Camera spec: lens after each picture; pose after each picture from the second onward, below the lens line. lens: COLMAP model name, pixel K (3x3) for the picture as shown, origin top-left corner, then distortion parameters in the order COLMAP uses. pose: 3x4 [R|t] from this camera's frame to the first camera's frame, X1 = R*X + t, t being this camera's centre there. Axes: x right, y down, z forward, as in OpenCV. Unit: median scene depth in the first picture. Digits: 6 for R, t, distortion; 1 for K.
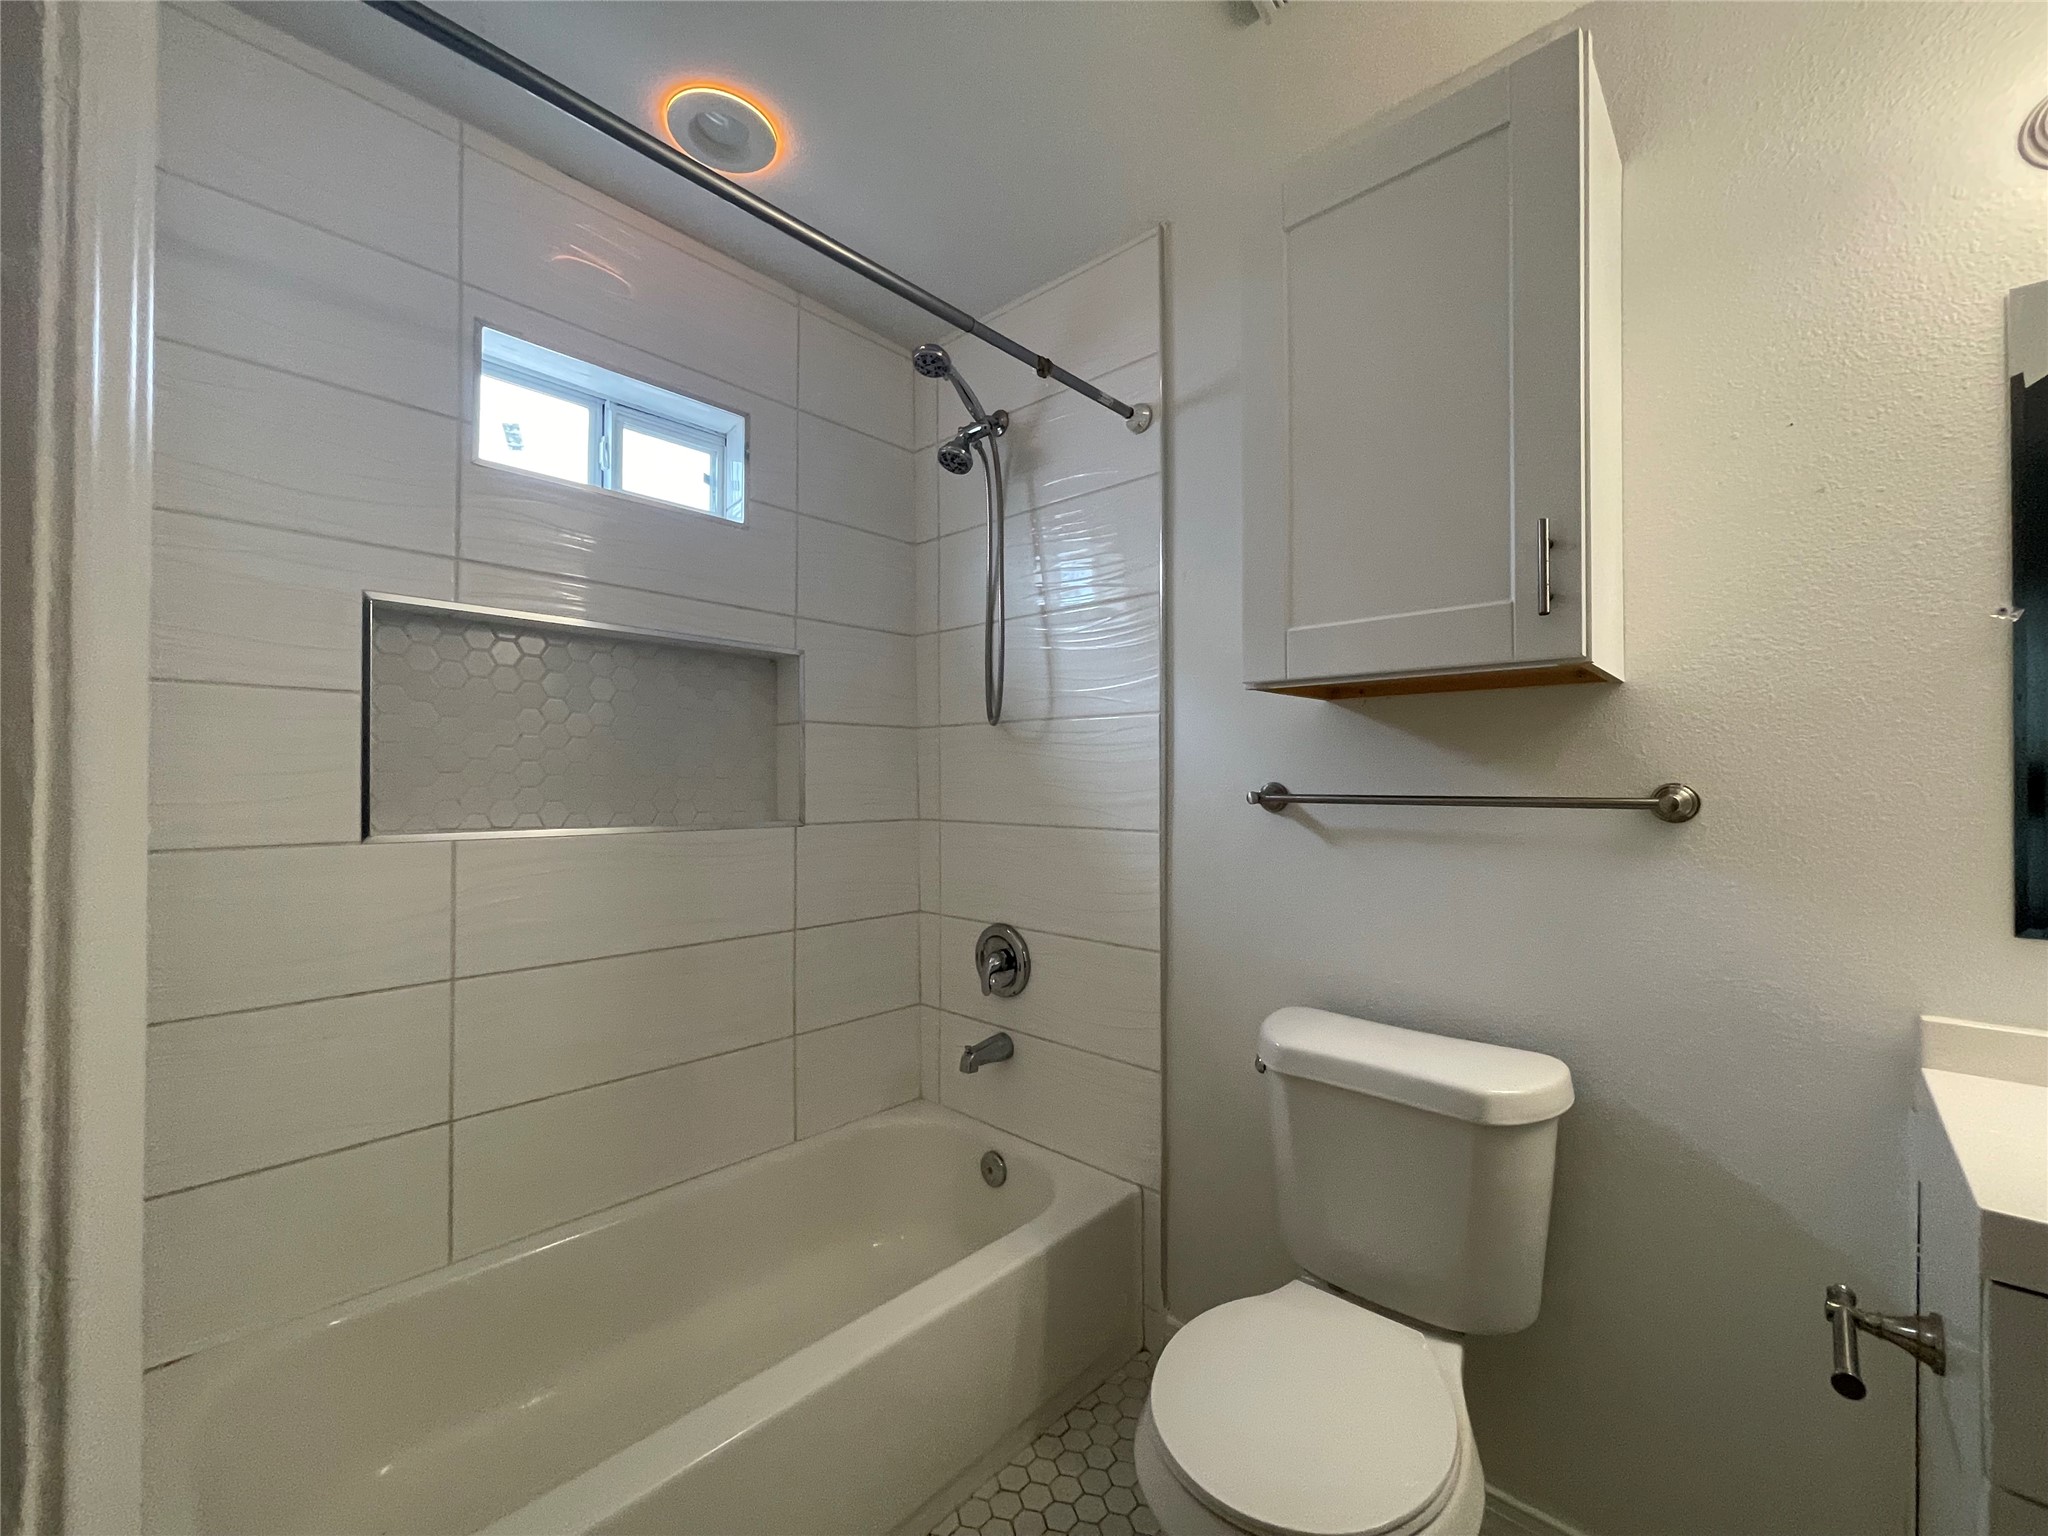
lens RADIAL K [[825.3, 0, 1016.5], [0, 825.3, 766.5], [0, 0, 1]] dist [-0.003647, 0.000191]
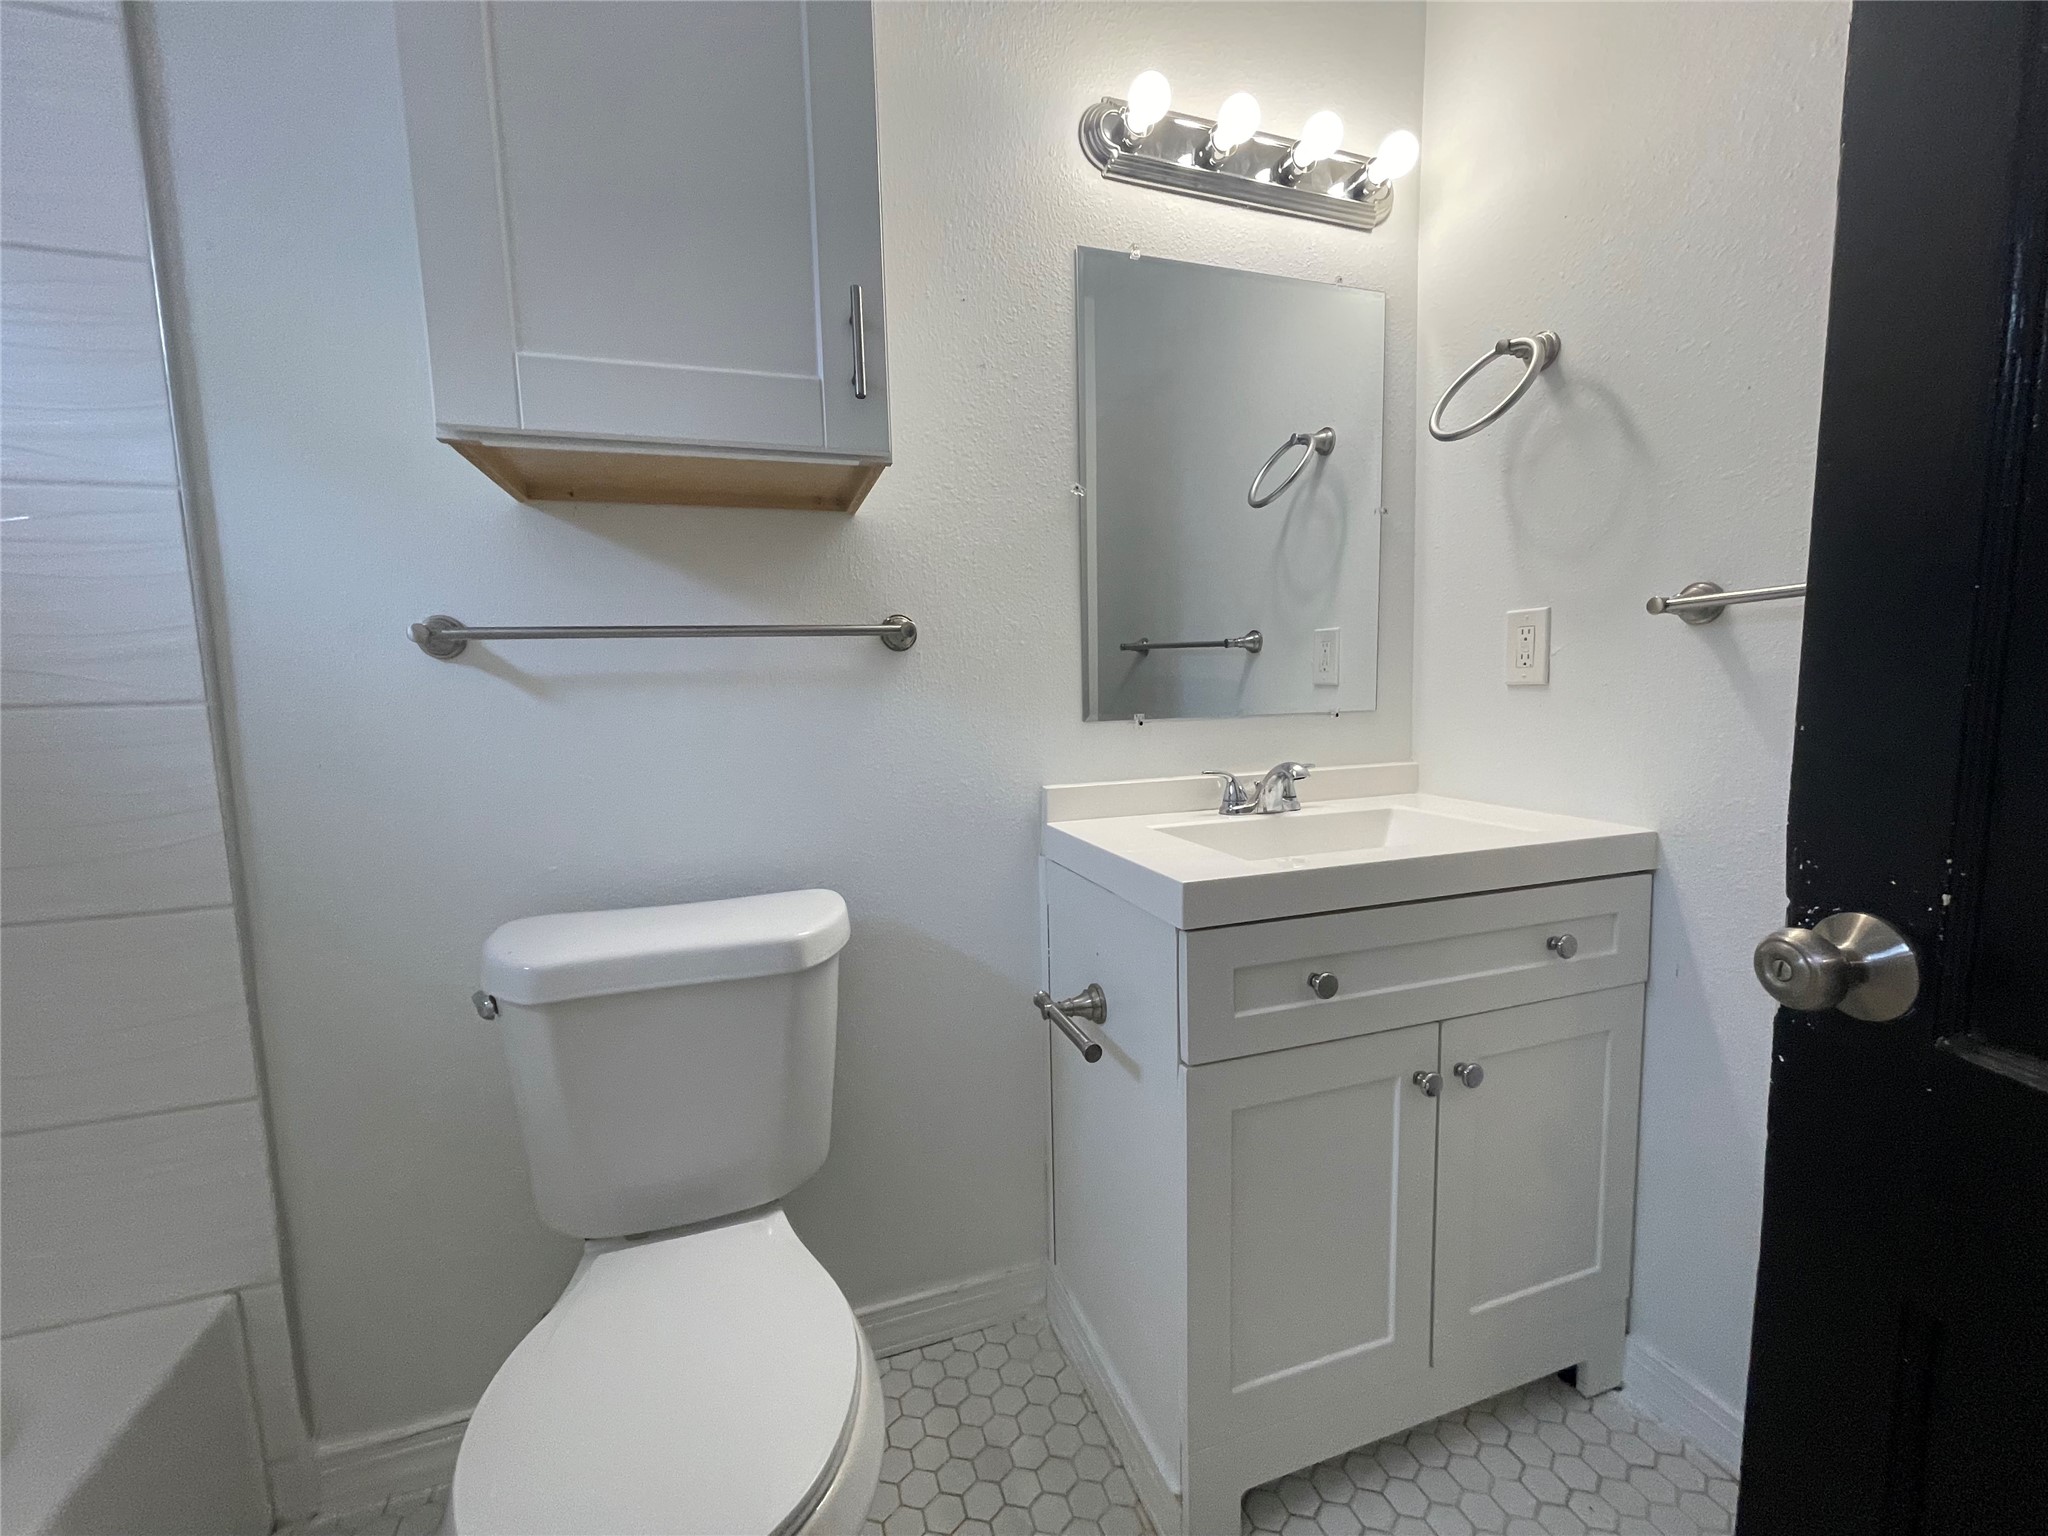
lens RADIAL K [[825.3, 0, 1003.5], [0, 825.3, 772.4], [0, 0, 1]] dist [-0.003647, 0.000191]
pose [[0.473412, -0.104831, 0.874581, -0.088642], [0.014714, 0.993695, 0.111144, 0.090908], [-0.880718, -0.039748, 0.471970, 0.295025]]
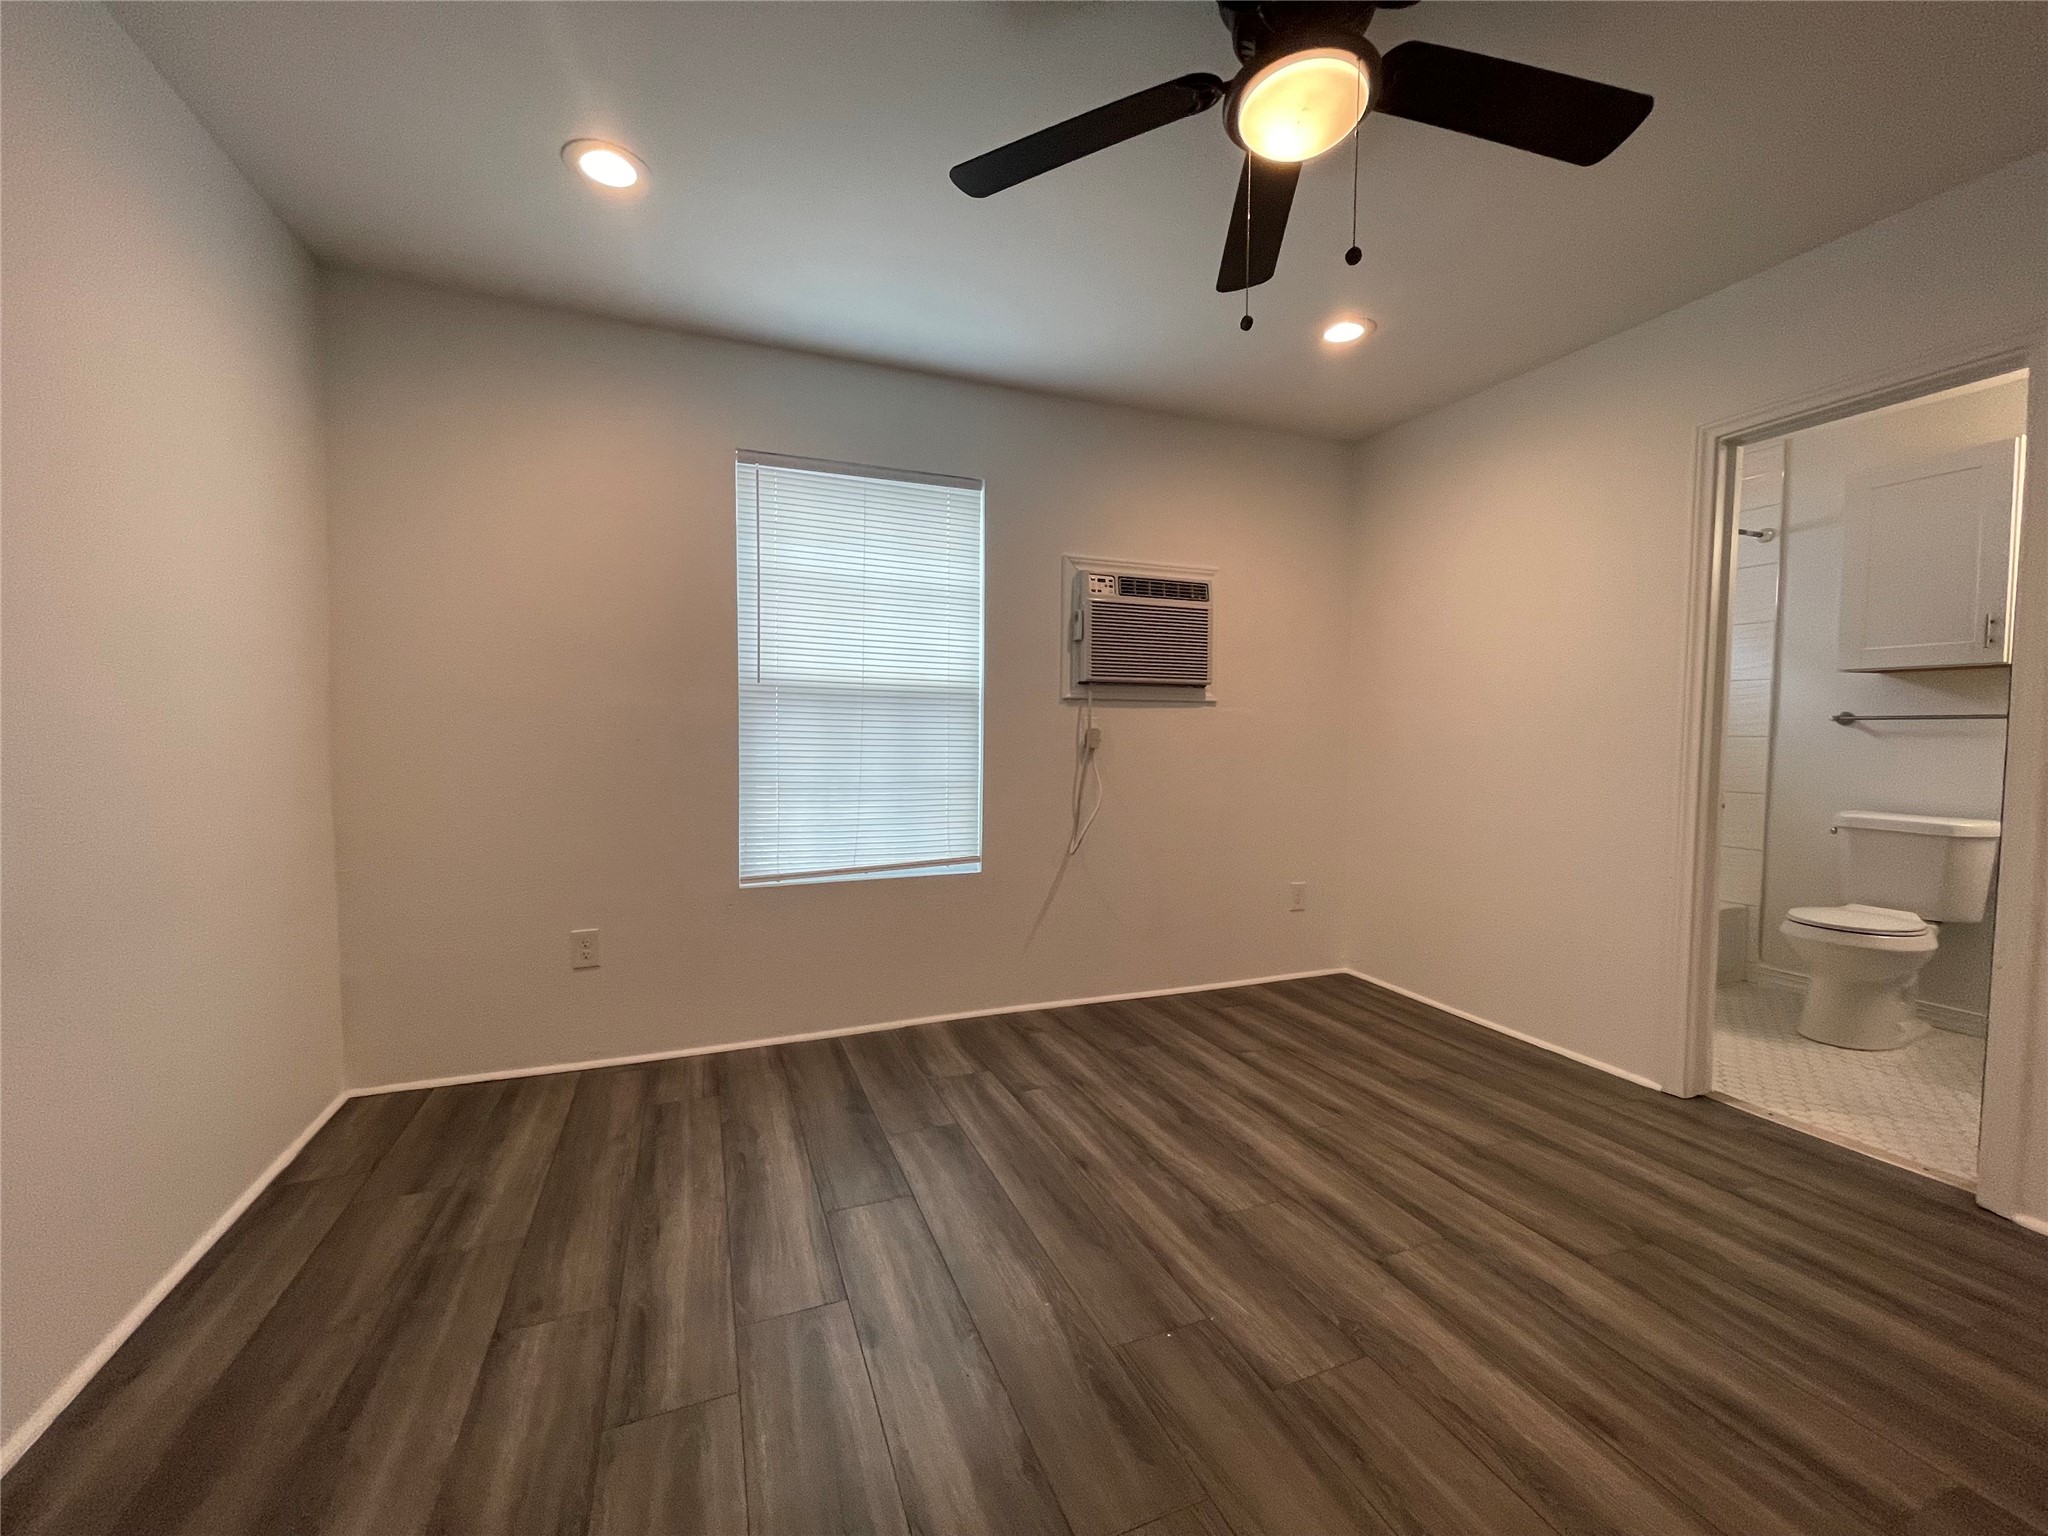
lens RADIAL K [[825.3, 0, 1011.2], [0, 825.3, 769.1], [0, 0, 1]] dist [-0.003647, 0.000191]
pose [[0.906788, 0.032612, -0.420324, -0.858316], [-0.013529, 0.998741, 0.048303, 0.108051], [0.421371, -0.038114, 0.906087, -2.121482]]
